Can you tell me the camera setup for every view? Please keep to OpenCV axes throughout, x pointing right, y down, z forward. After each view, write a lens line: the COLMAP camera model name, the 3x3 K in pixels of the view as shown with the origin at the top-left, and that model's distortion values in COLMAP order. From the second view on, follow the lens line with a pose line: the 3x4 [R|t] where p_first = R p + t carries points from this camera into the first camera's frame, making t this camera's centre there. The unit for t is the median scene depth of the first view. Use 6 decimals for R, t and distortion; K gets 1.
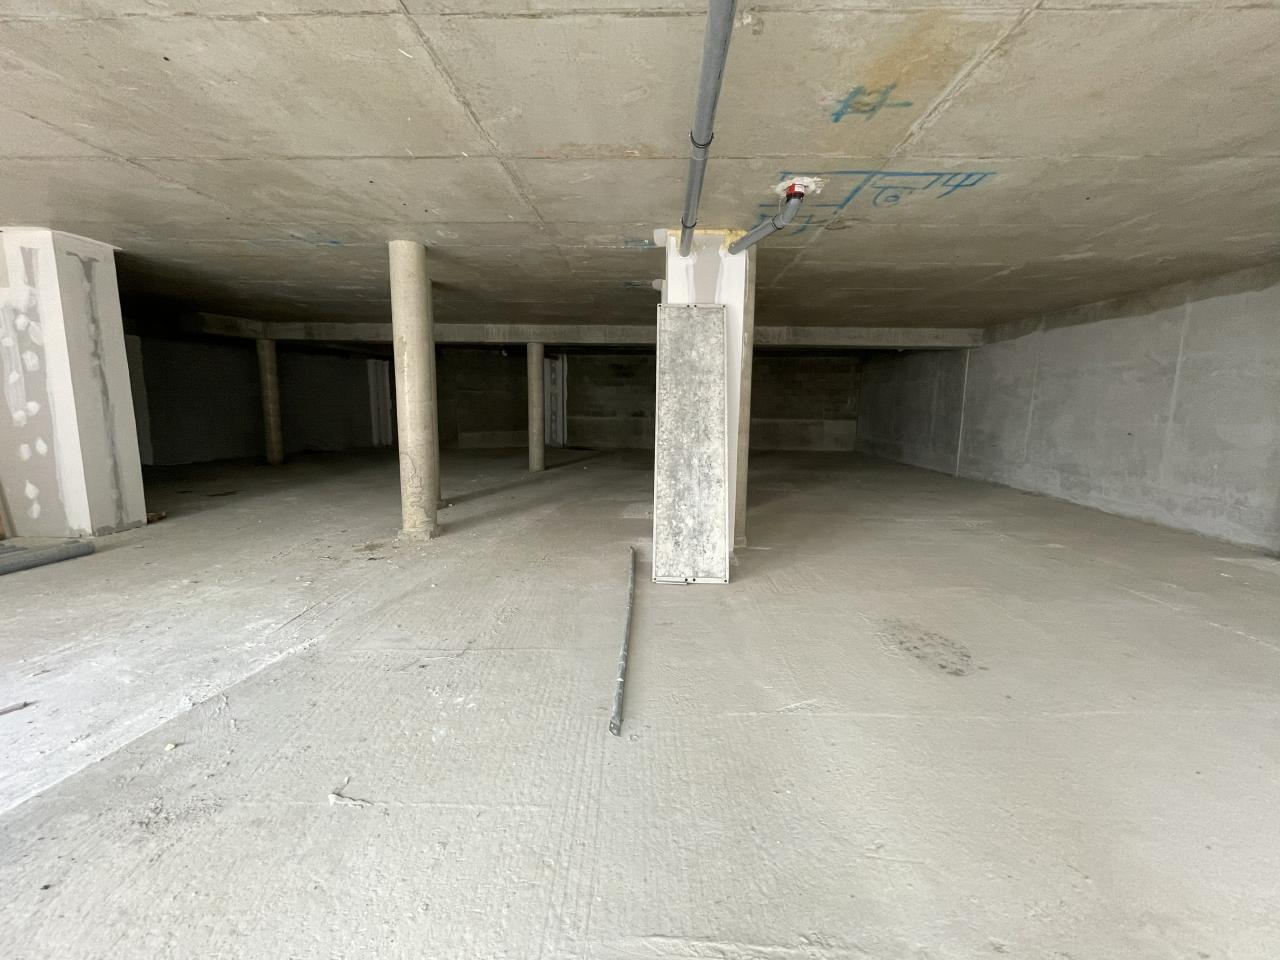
lens RADIAL K [[524.3, 0, 640.0], [0, 524.3, 480.0], [0, 0, 1]] dist [0.002662, 0.000154]
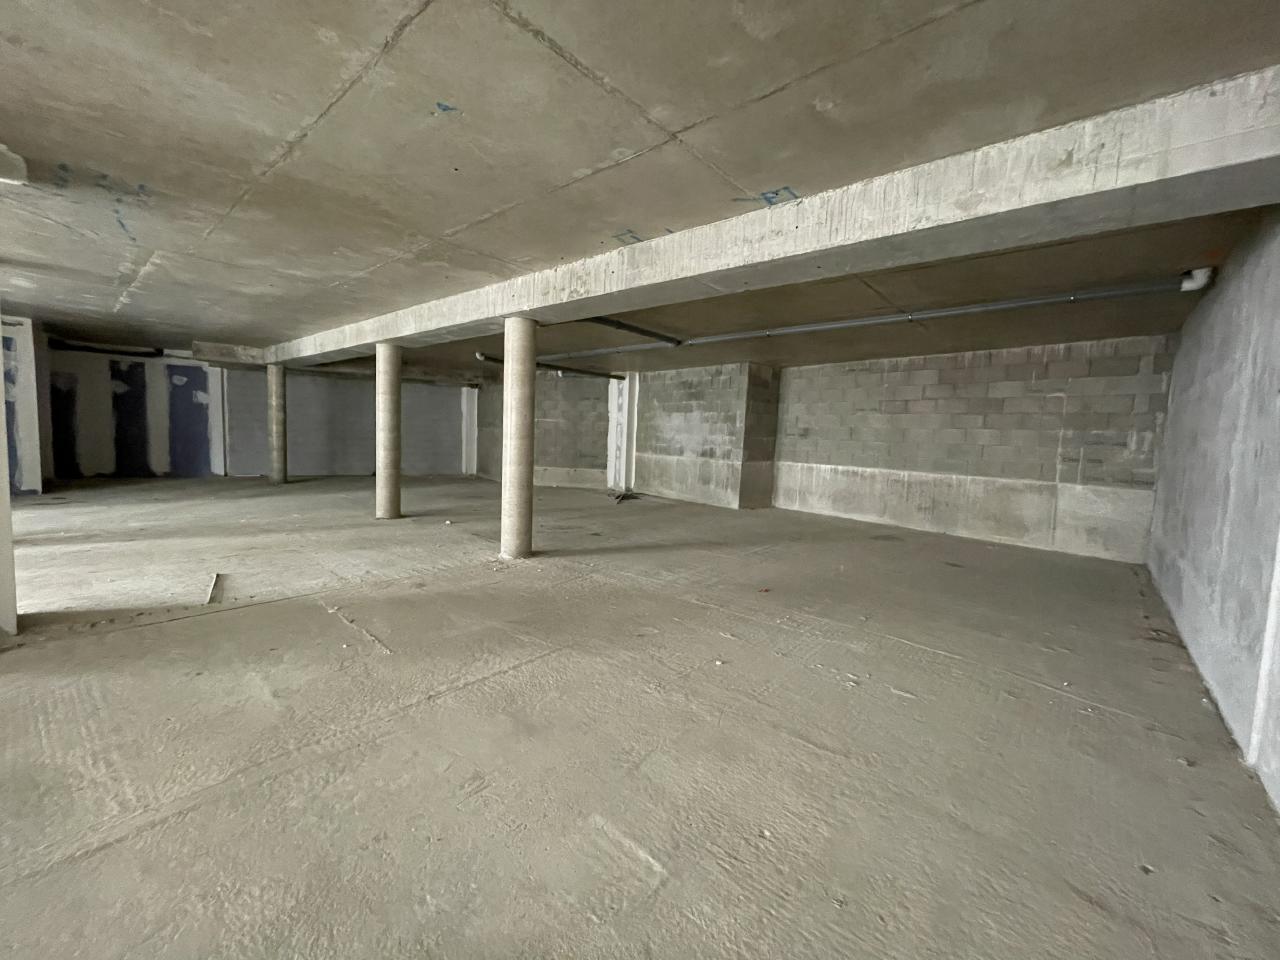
lens RADIAL K [[524.3, 0, 640.0], [0, 524.3, 480.0], [0, 0, 1]] dist [0.002662, 0.000154]
pose [[0.781447, 0.070925, -0.619928, 0.362348], [-0.118437, 0.992317, -0.035765, -0.060323], [0.612629, 0.101371, 0.783843, 0.444865]]
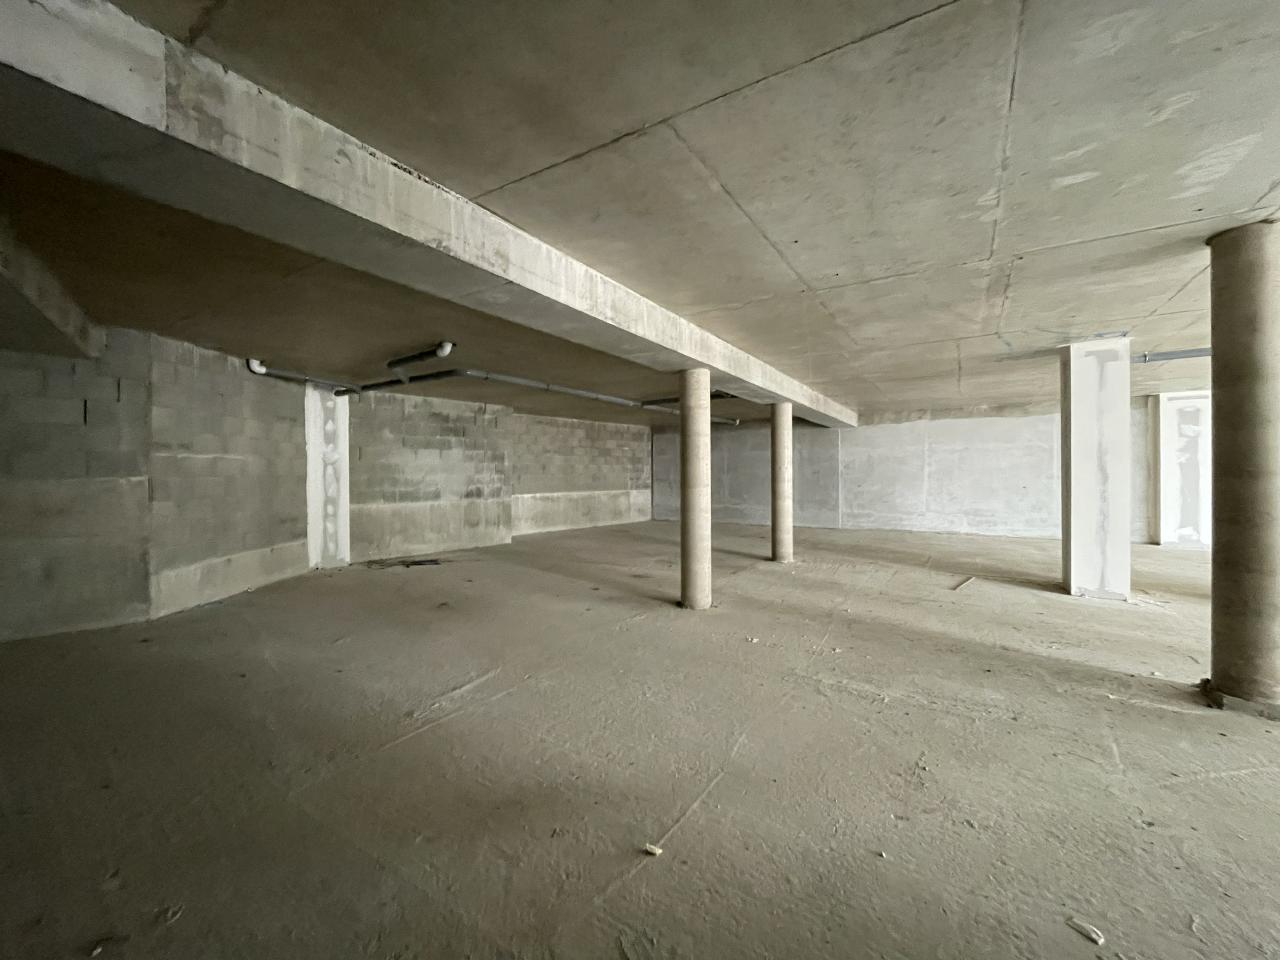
lens RADIAL K [[523.5, 0, 638.6], [0, 523.5, 472.4], [0, 0, 1]] dist [-0.002994, -0.000304]
pose [[0.494610, -0.014958, 0.868986, -0.473689], [0.139862, 0.988190, -0.062597, -0.087591], [-0.857787, 0.152499, 0.490861, 0.540217]]
